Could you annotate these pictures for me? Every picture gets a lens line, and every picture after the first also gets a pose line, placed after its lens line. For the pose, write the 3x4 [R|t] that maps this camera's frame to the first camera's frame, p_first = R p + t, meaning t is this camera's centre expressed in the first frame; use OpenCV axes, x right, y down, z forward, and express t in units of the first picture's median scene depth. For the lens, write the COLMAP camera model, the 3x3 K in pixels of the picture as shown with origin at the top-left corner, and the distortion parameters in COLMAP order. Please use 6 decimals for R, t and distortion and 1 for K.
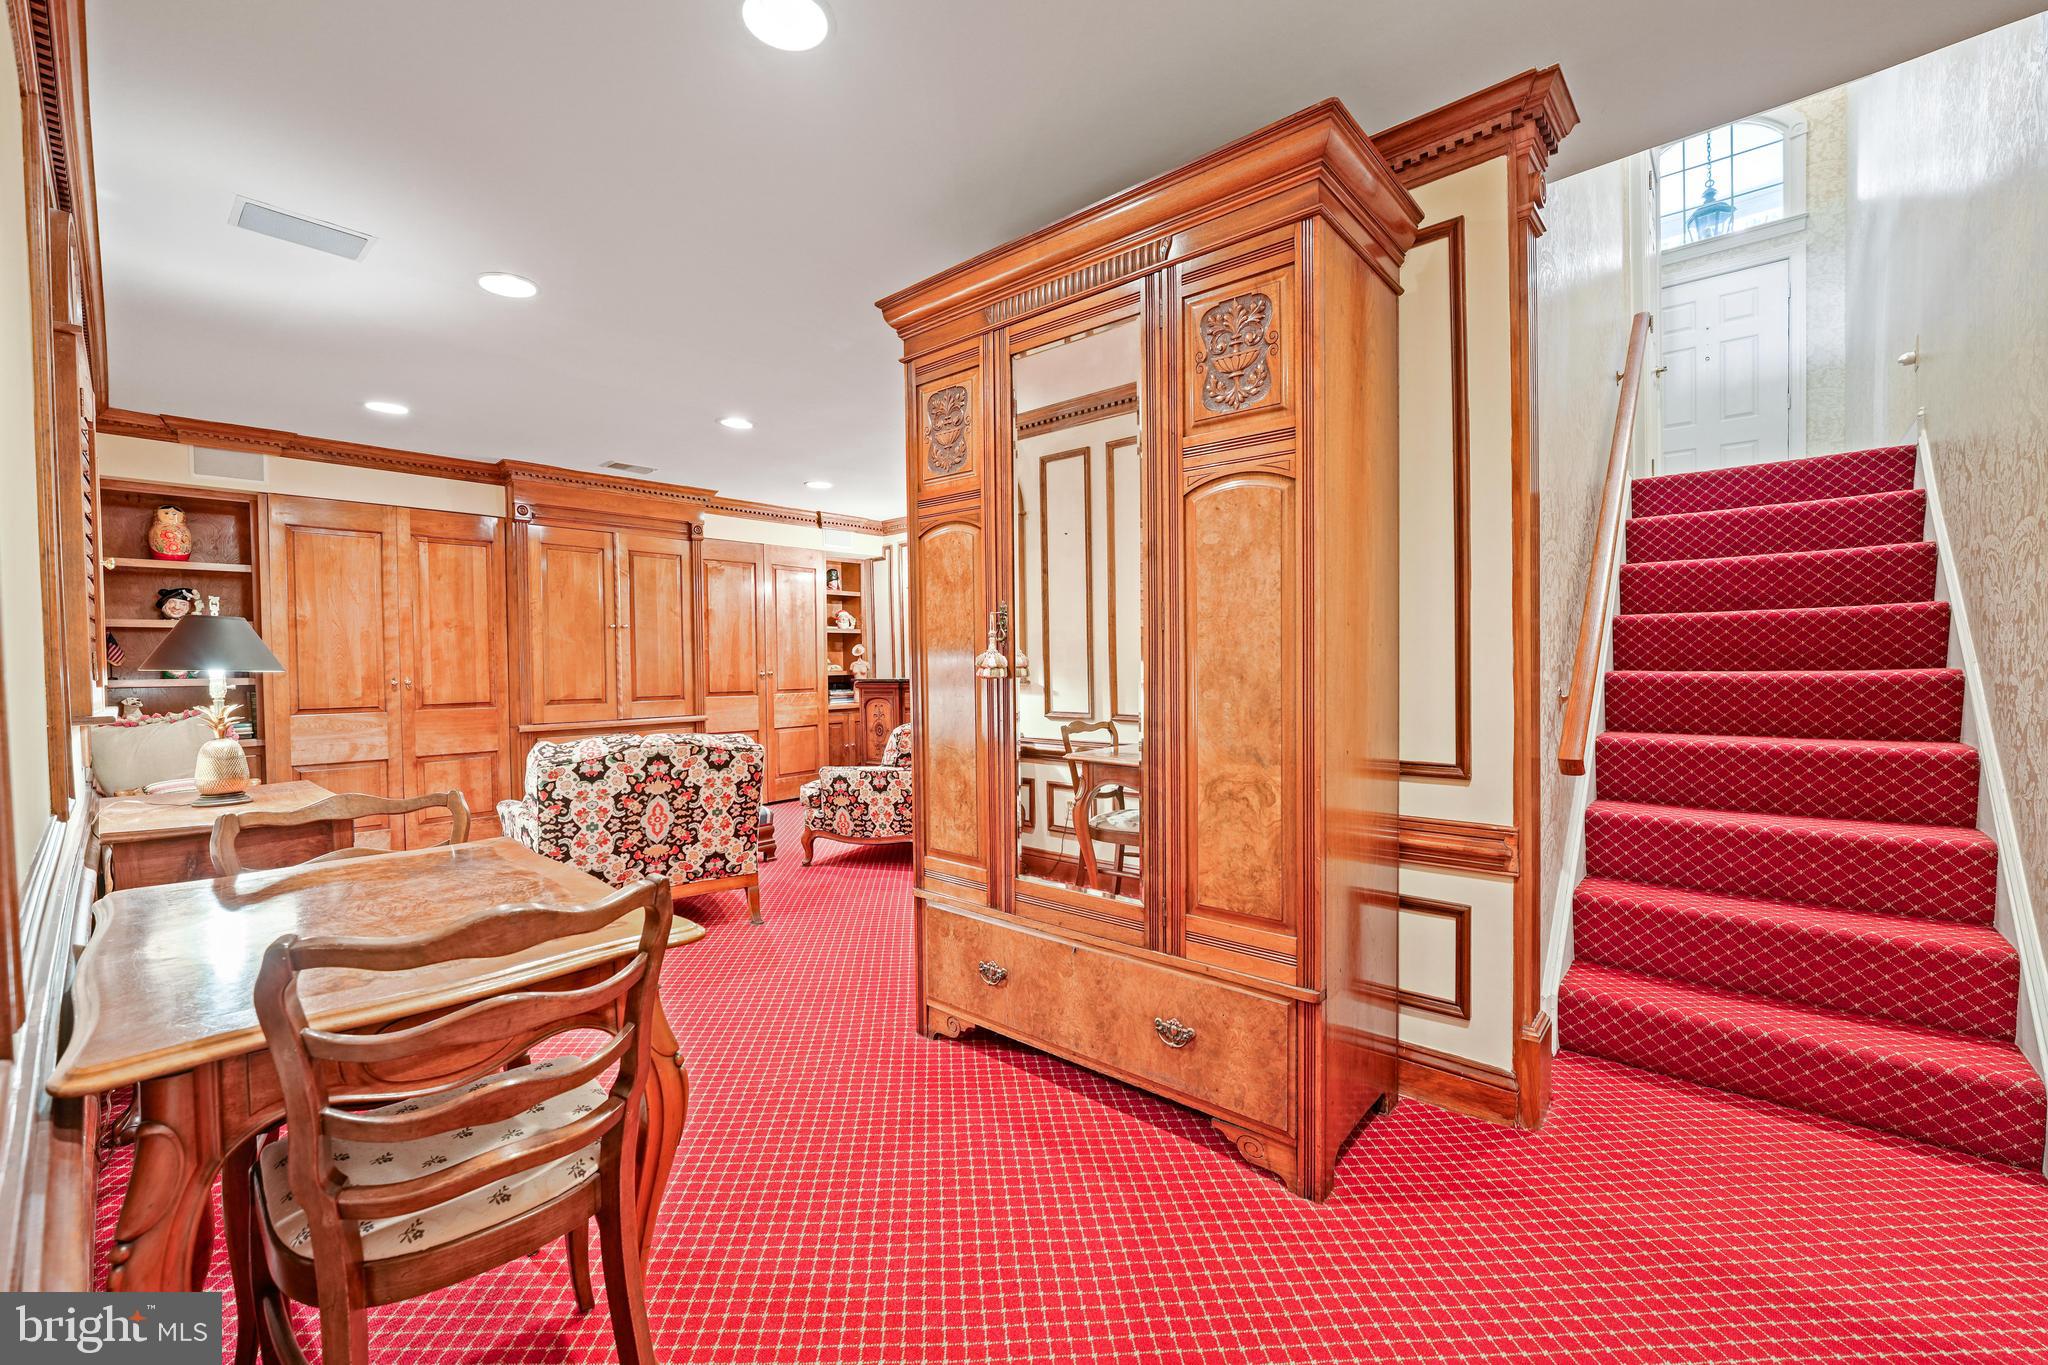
lens RADIAL K [[844.3, 0, 1028.4], [0, 844.3, 679.5], [0, 0, 1]] dist [-0.021247, -0.000395]
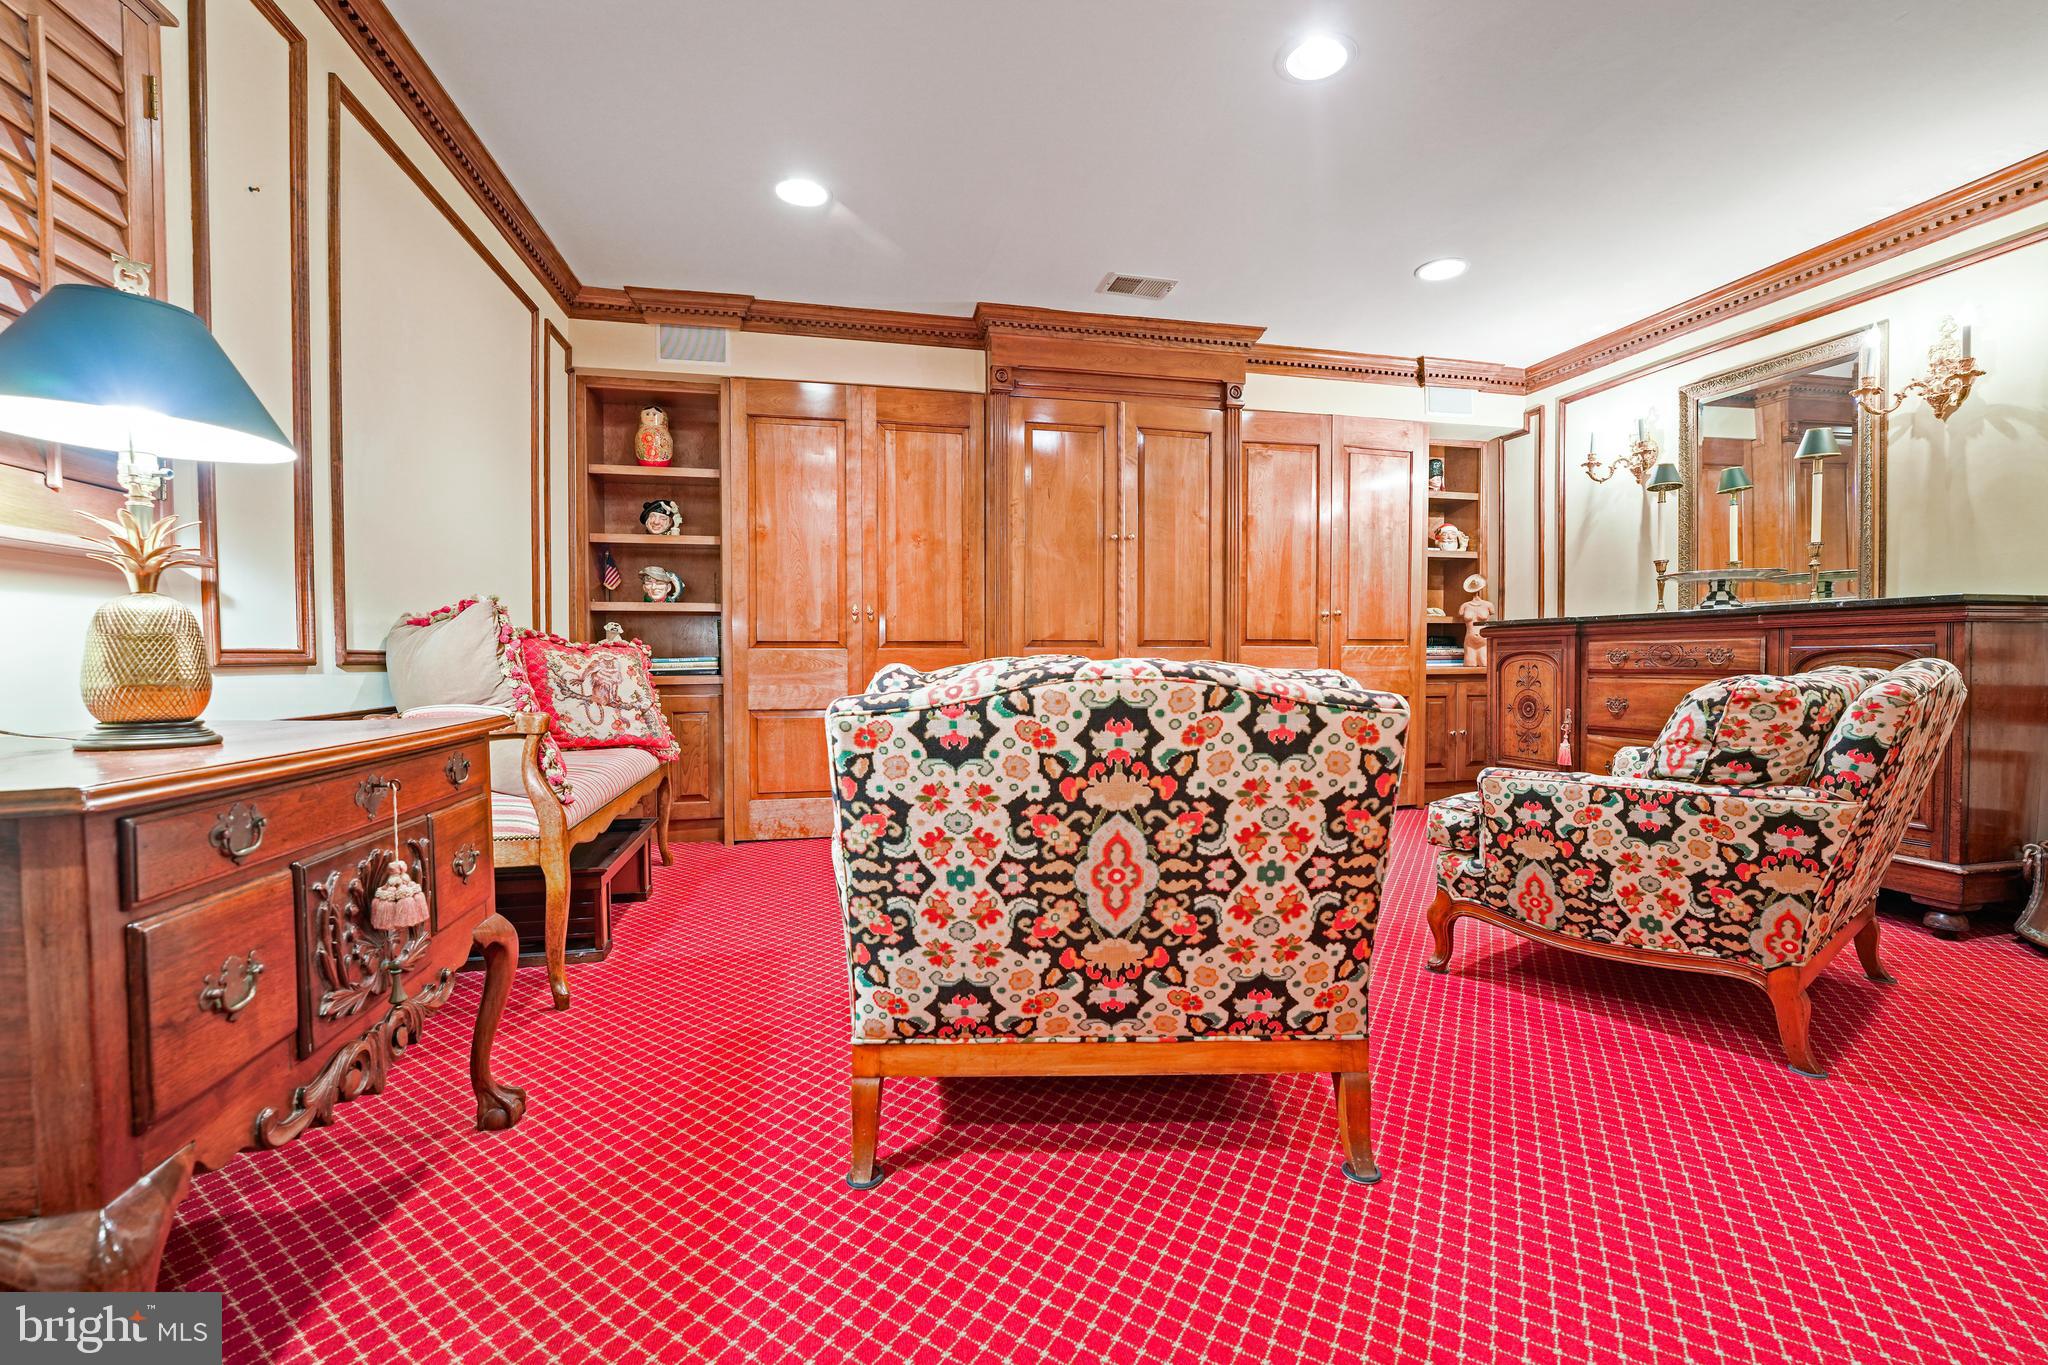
lens RADIAL K [[844.3, 0, 1028.4], [0, 844.3, 679.5], [0, 0, 1]] dist [-0.021247, -0.000395]
pose [[0.819391, 0.029595, -0.572470, -0.204937], [-0.021370, 0.999549, 0.021087, 0.056182], [0.572836, -0.005045, 0.819654, 0.526831]]
